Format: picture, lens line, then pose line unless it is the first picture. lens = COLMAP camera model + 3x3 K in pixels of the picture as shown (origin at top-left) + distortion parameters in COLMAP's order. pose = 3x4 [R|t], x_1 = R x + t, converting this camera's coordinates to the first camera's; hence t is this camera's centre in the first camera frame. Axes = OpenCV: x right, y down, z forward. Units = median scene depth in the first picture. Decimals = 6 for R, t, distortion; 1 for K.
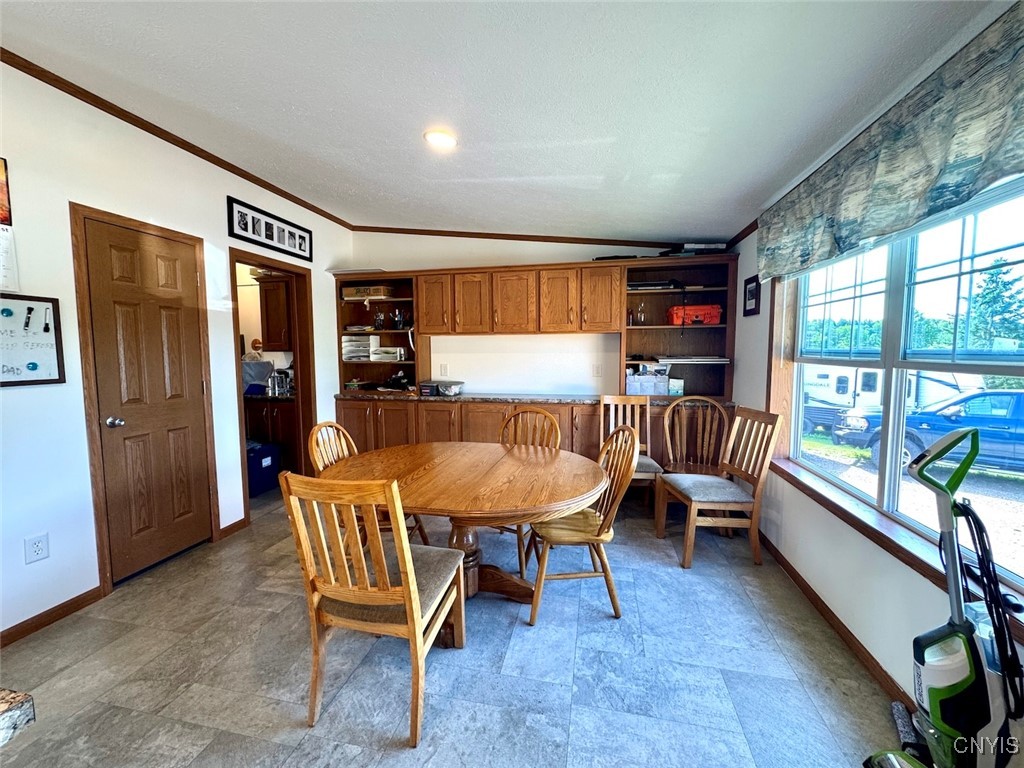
lens RADIAL K [[407.6, 0, 512.5], [0, 407.6, 375.5], [0, 0, 1]] dist [-0.007743, 0.000645]
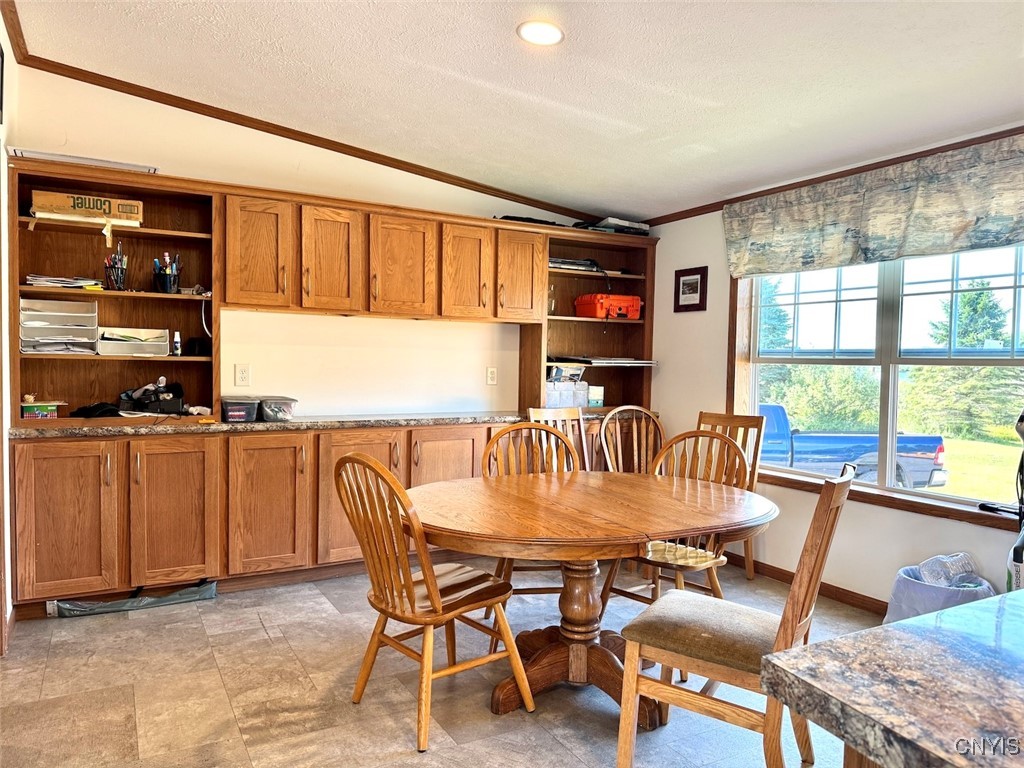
lens RADIAL K [[720.1, 0, 510.8], [0, 720.1, 392.4], [0, 0, 1]] dist [0.039838, -0.043246]
pose [[0.749478, -0.009552, 0.661960, -0.642110], [0.022401, 0.999689, -0.010938, 0.032289], [-0.661650, 0.023026, 0.749459, 0.066771]]
